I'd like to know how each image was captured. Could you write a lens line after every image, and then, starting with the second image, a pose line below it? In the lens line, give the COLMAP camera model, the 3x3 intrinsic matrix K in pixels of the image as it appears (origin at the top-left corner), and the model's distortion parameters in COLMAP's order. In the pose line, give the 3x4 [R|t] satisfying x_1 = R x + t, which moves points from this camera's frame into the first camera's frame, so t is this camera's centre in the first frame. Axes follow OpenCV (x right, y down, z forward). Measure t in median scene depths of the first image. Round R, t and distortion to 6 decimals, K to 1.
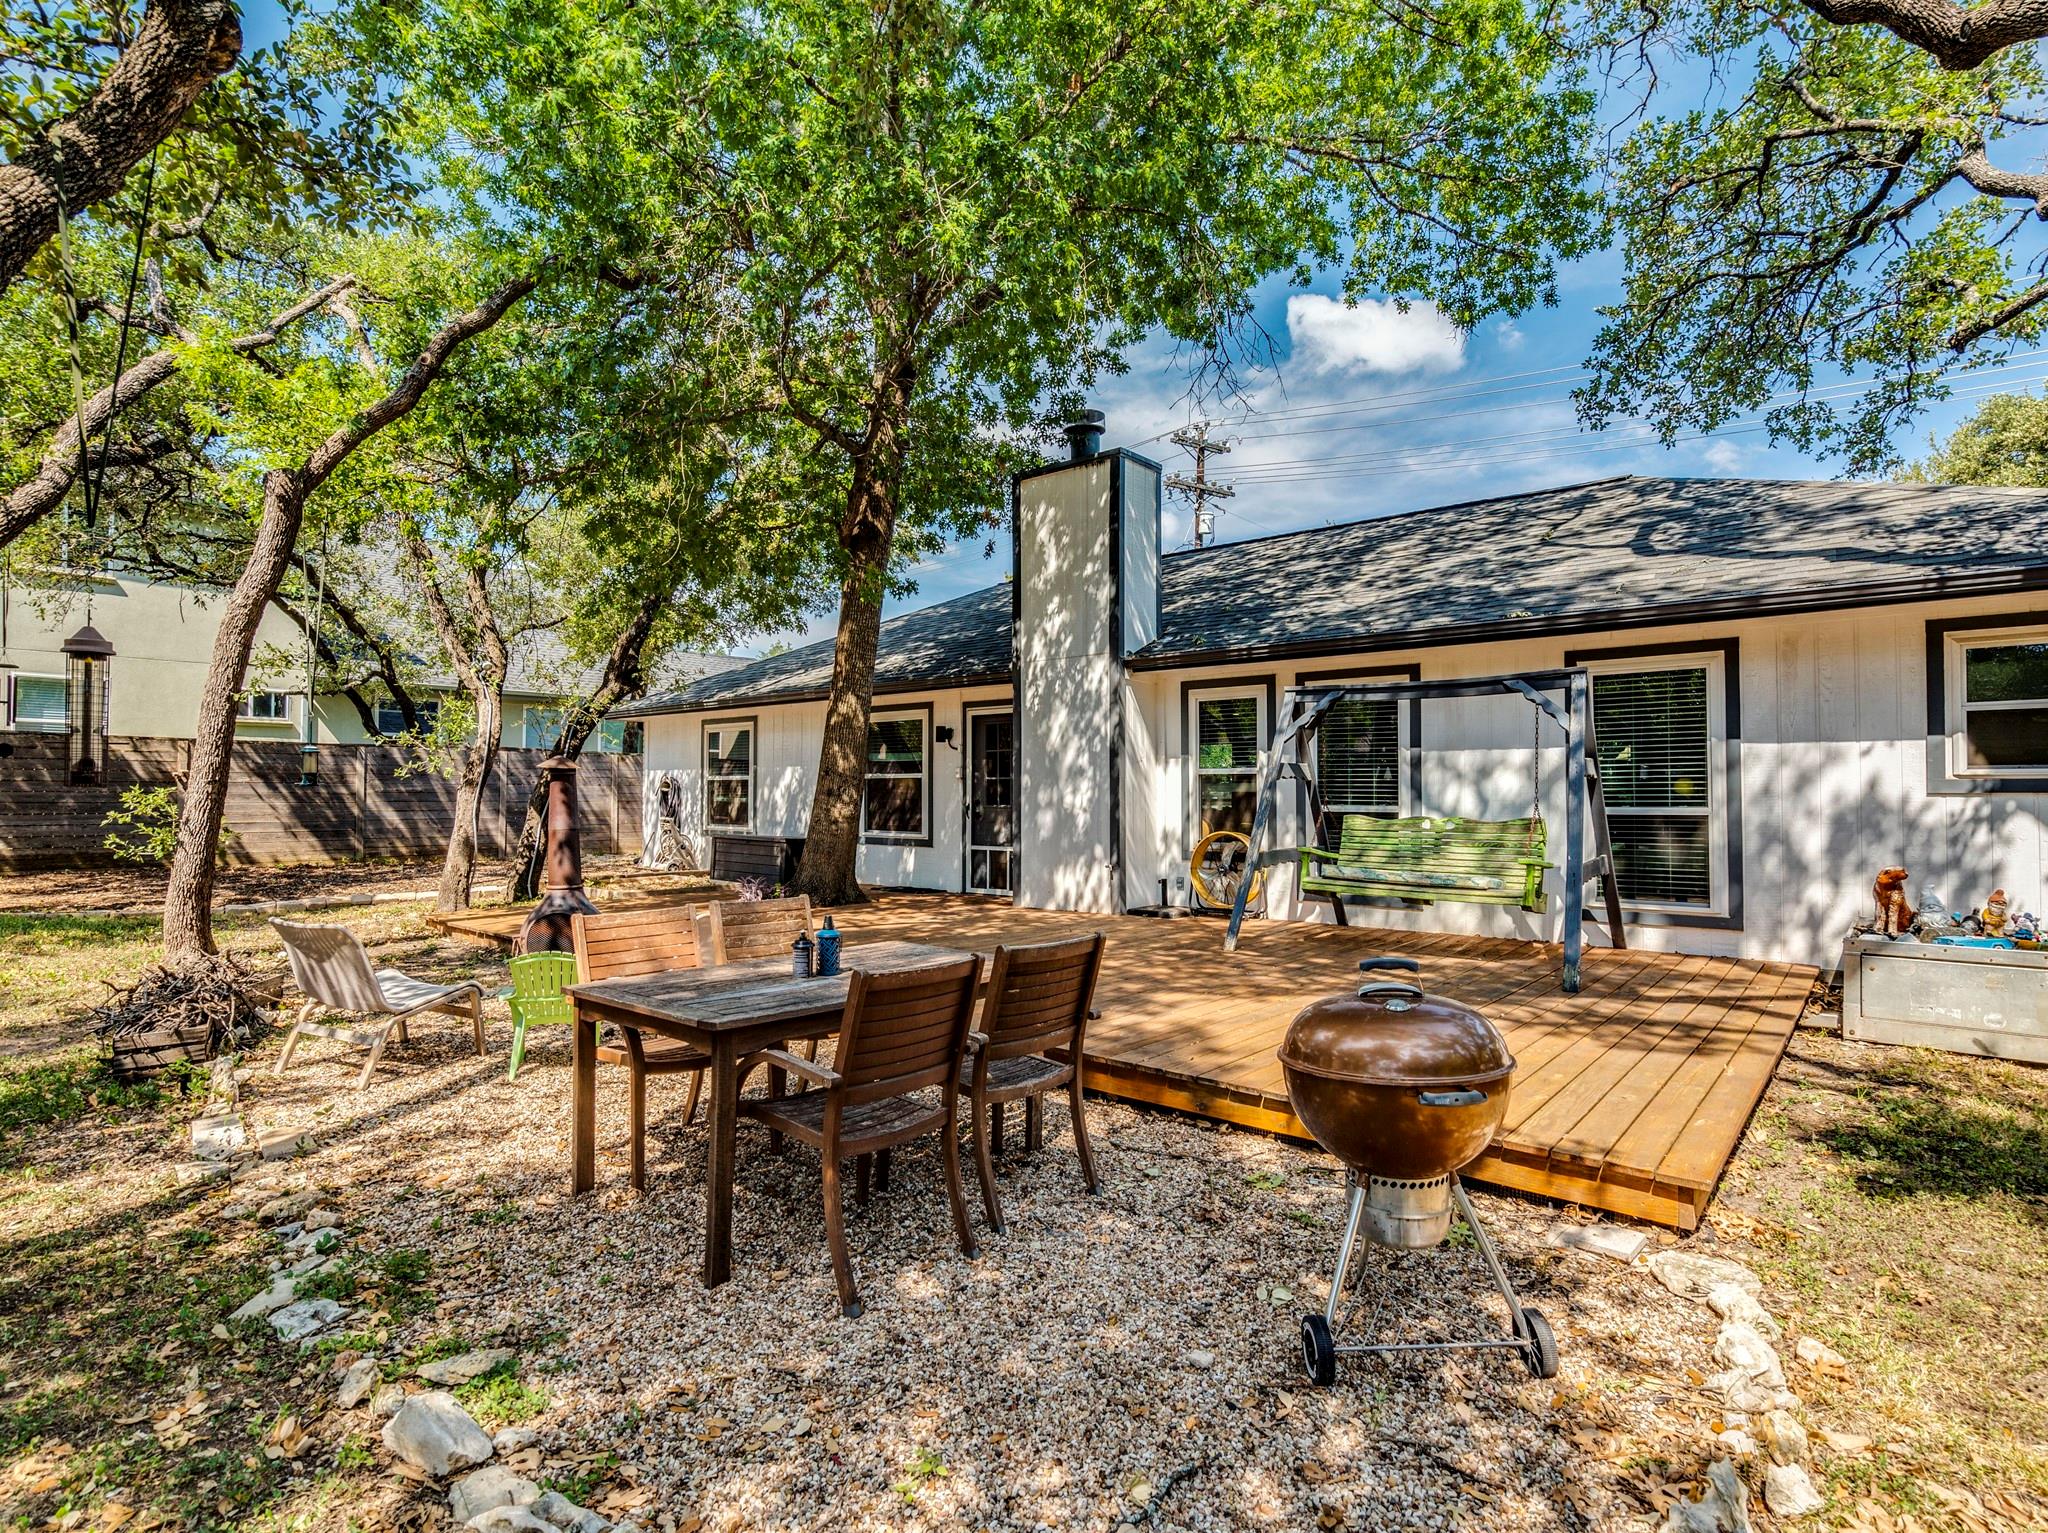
lens RADIAL K [[1017.1, 0, 987.0], [0, 1017.1, 762.0], [0, 0, 1]] dist [-0.007787, -0.000044]
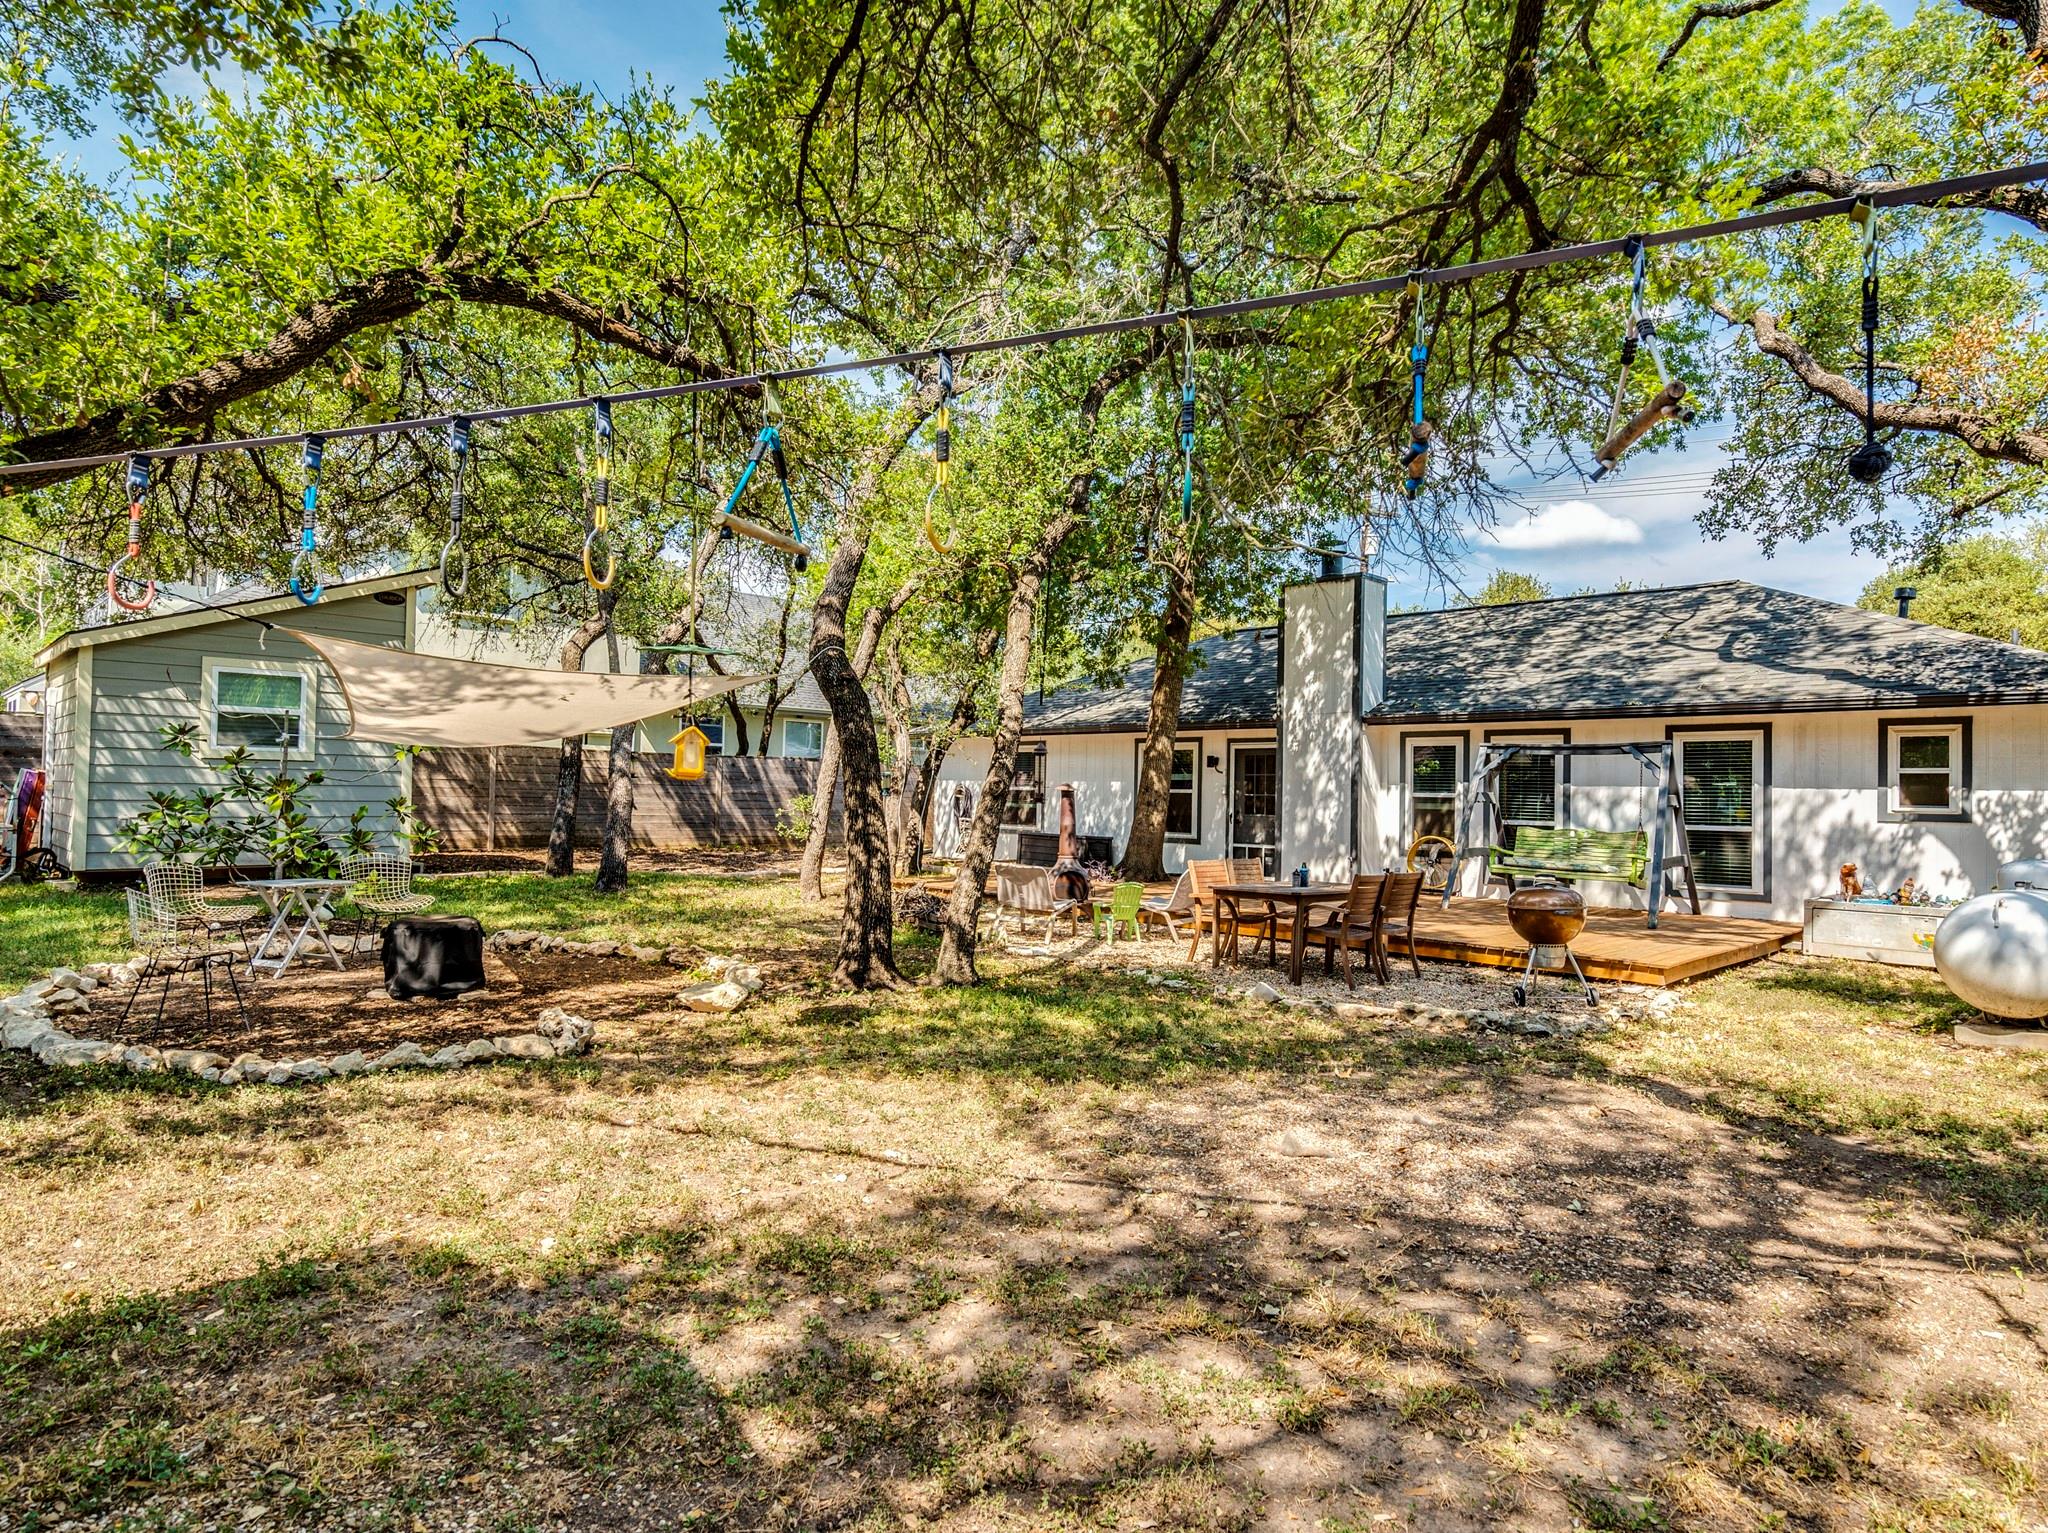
lens RADIAL K [[1070.9, 0, 1033.7], [0, 1070.9, 761.6], [0, 0, 1]] dist [-0.002763, 0.000464]
pose [[0.997124, 0.016658, -0.073931, -0.219617], [-0.016827, 0.999857, -0.001670, -0.026650], [0.073892, 0.002909, 0.997262, -0.562359]]
